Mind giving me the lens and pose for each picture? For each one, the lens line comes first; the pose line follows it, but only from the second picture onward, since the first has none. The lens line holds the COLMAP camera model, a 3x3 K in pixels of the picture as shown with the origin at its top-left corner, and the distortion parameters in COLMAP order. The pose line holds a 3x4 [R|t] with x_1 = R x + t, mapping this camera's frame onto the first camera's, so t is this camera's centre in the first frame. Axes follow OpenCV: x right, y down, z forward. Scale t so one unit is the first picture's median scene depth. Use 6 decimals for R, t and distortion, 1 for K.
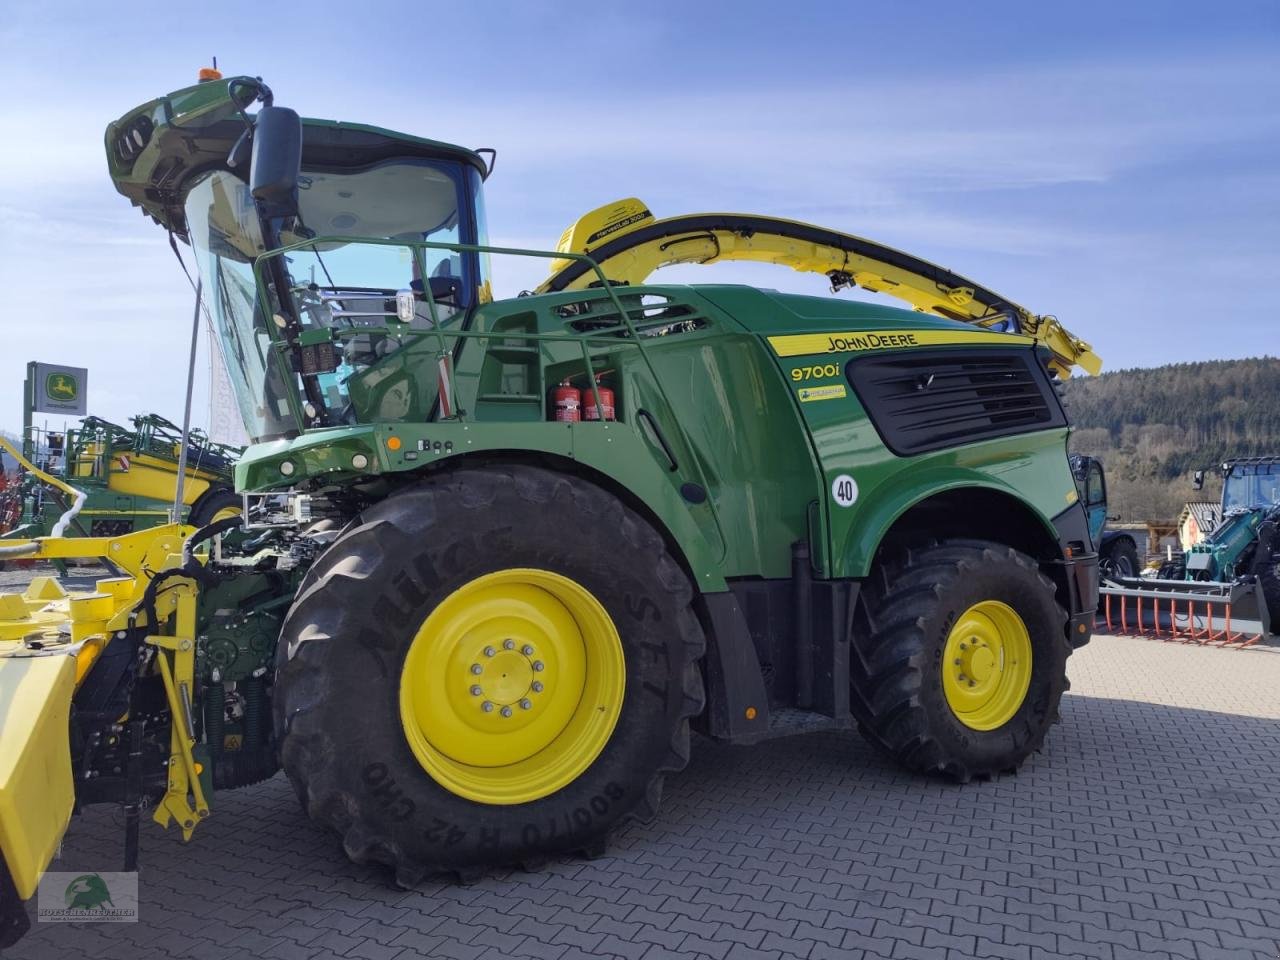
lens RADIAL K [[874.8, 0, 639.5], [0, 874.8, 476.3], [0, 0, 1]] dist [0.023533, -0.028003]
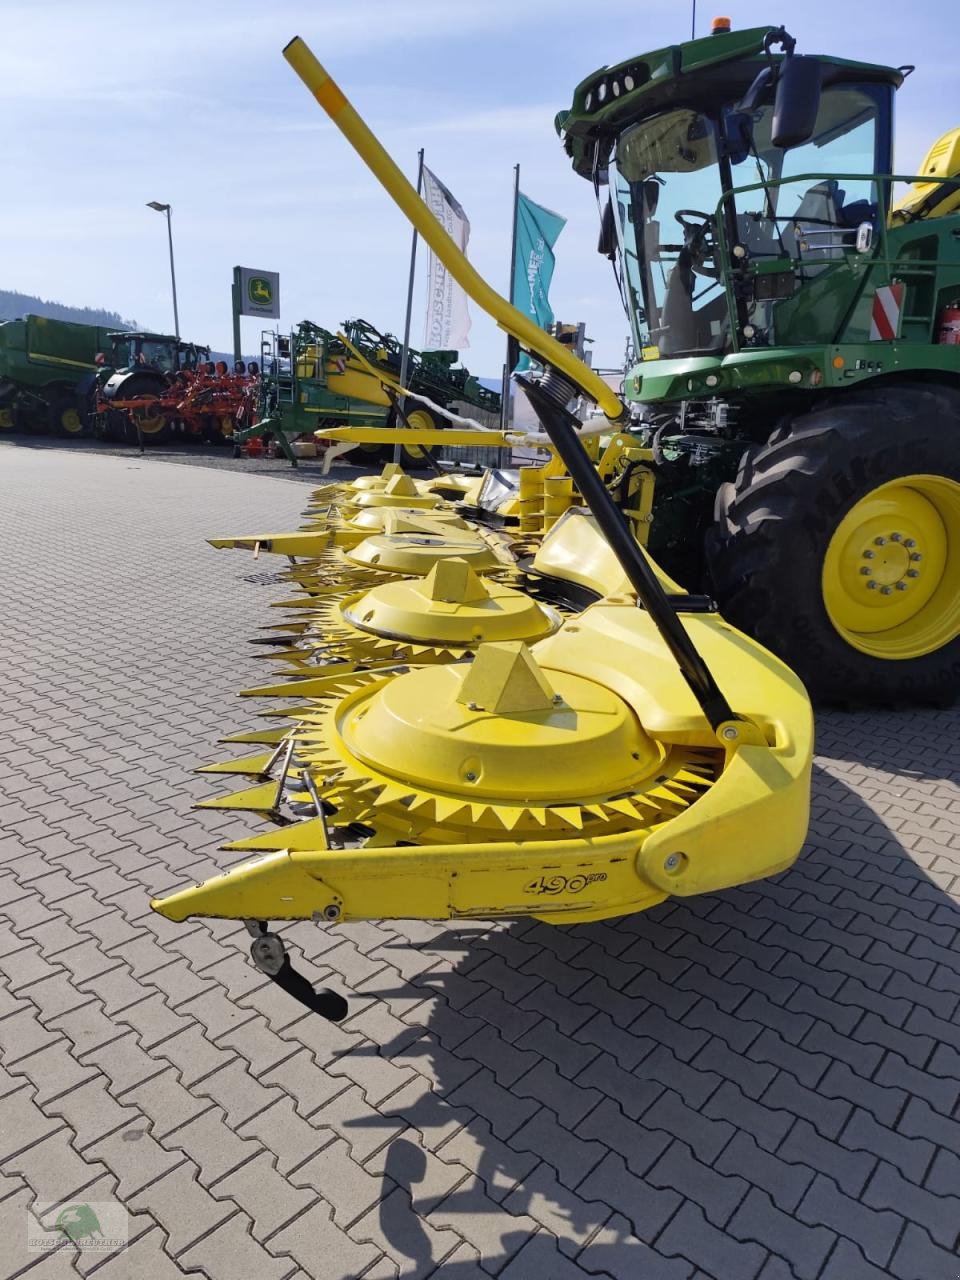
lens RADIAL K [[874.8, 0, 474.6], [0, 874.8, 643.4], [0, 0, 1]] dist [0.023533, -0.028003]
pose [[0.958885, 0.109065, -0.262002, -0.303761], [-0.031491, 0.958394, 0.283706, 0.004274], [0.282044, -0.263790, 0.922424, -0.269328]]
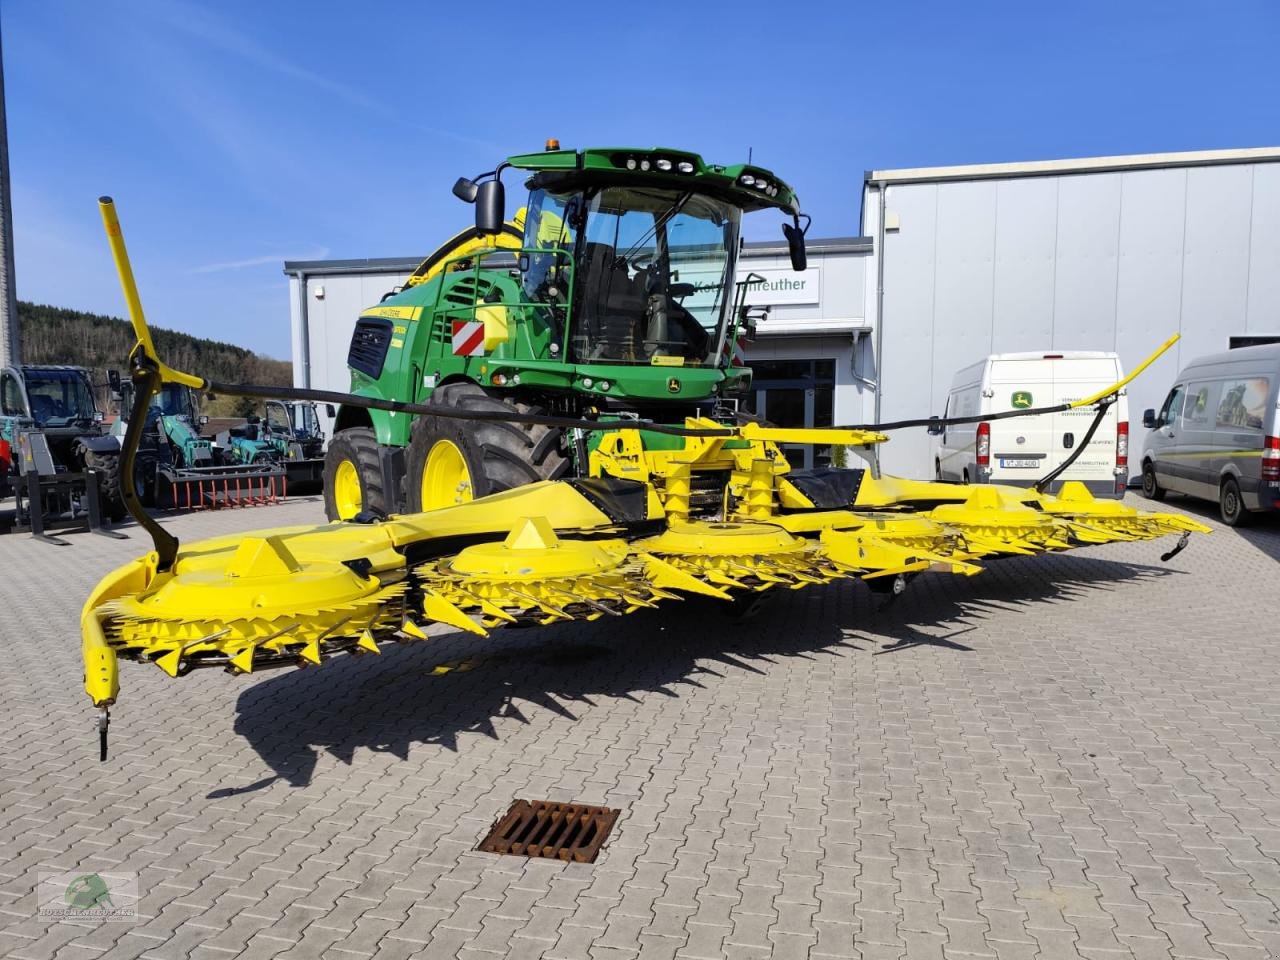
lens RADIAL K [[874.8, 0, 632.1], [0, 874.8, 490.0], [0, 0, 1]] dist [0.023533, -0.028003]
pose [[-0.195176, -0.086743, 0.976925, -1.814212], [-0.022953, 0.996212, 0.083870, 0.050366], [-0.980500, -0.006054, -0.196428, 1.292203]]
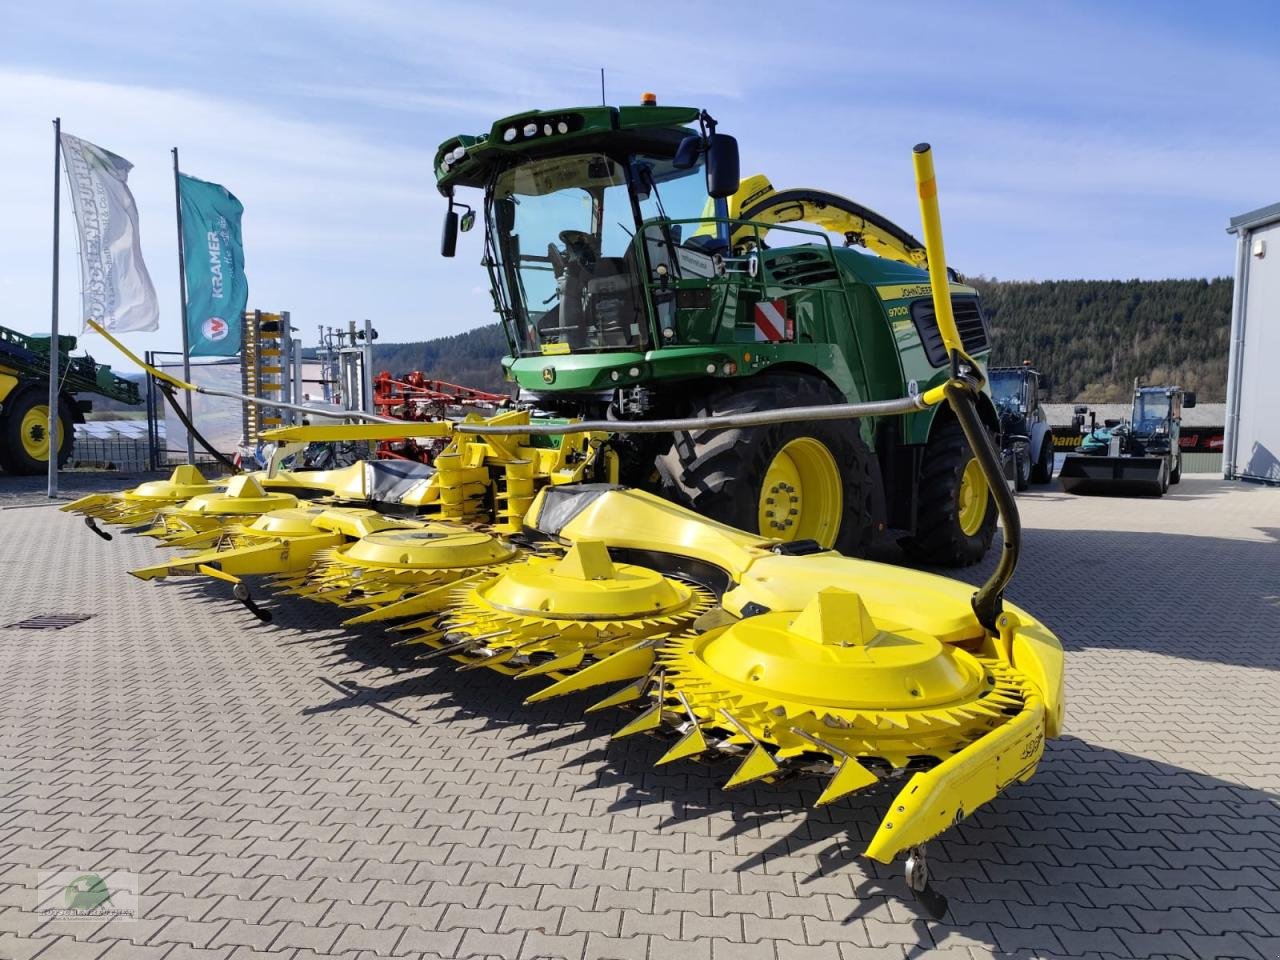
lens RADIAL K [[874.8, 0, 633.3], [0, 874.8, 497.7], [0, 0, 1]] dist [0.023533, -0.028003]
pose [[0.939757, -0.036353, 0.339905, -0.764293], [-0.010300, 0.990867, 0.134451, 0.002260], [-0.341688, -0.129852, 0.930799, -0.312738]]
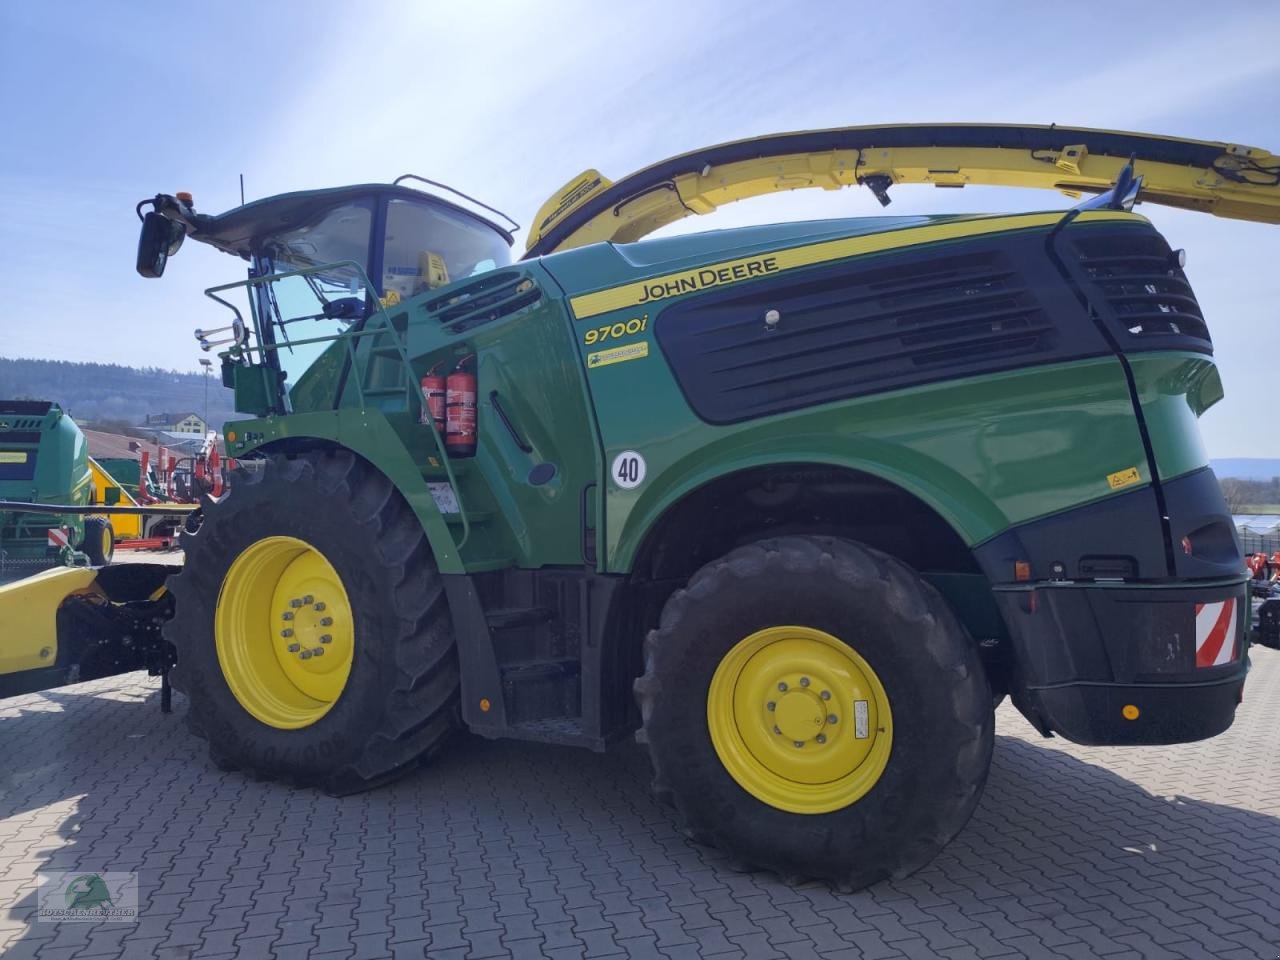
lens RADIAL K [[874.8, 0, 638.2], [0, 874.8, 479.7], [0, 0, 1]] dist [0.023533, -0.028003]
pose [[0.638931, -0.002350, -0.769261, 0.861264], [0.013660, 0.999872, 0.008291, 0.018708], [0.769143, -0.015805, 0.638881, 0.468690]]
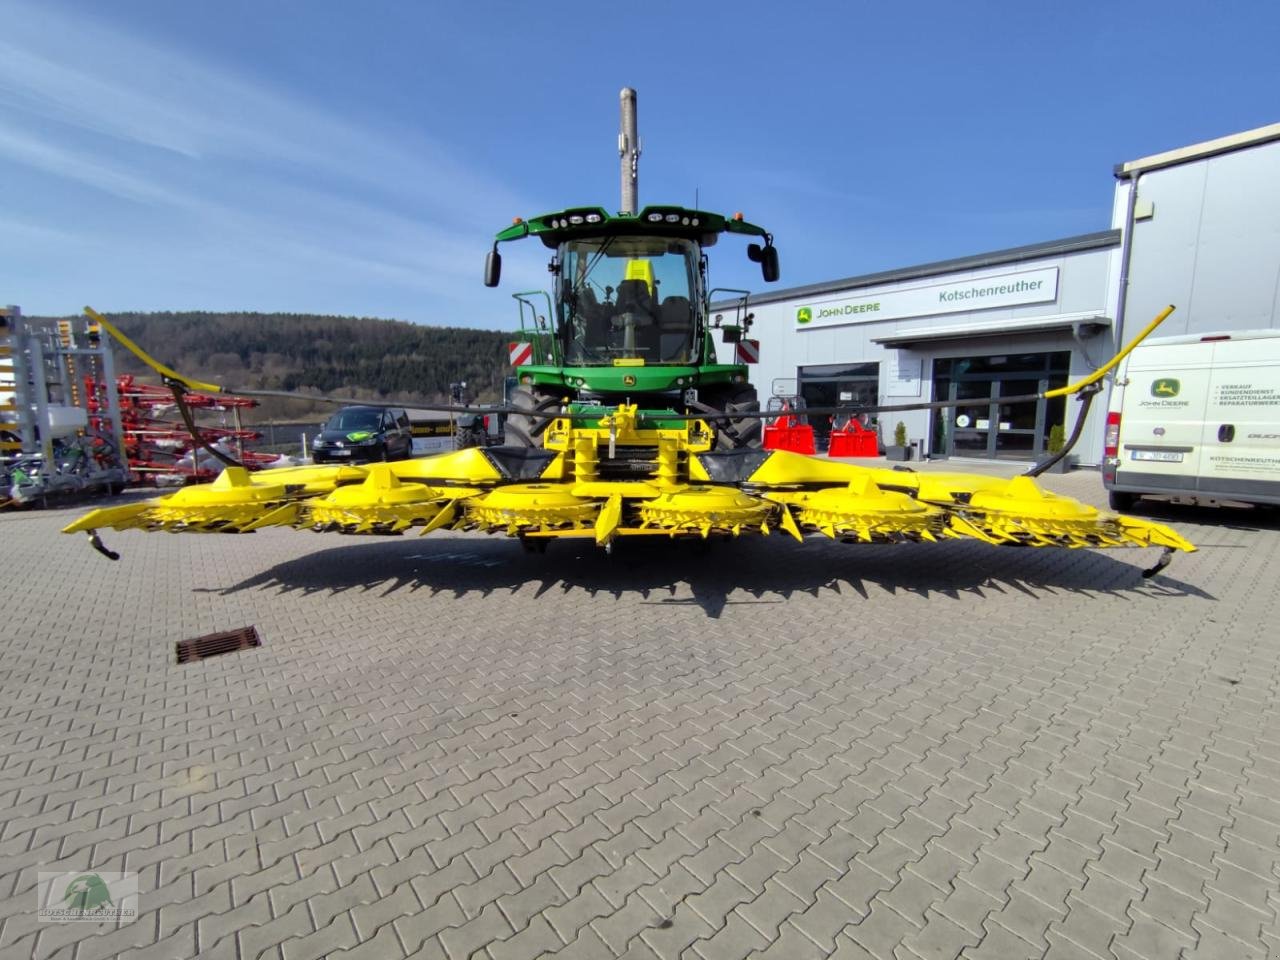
lens RADIAL K [[582.3, 0, 641.9], [0, 582.3, 473.4], [0, 0, 1]] dist [-0.018901, 0.004771]
pose [[0.445488, -0.110634, 0.888426, -1.562977], [-0.018569, 0.990980, 0.132716, 0.029181], [-0.895095, -0.075621, 0.439415, 0.359377]]
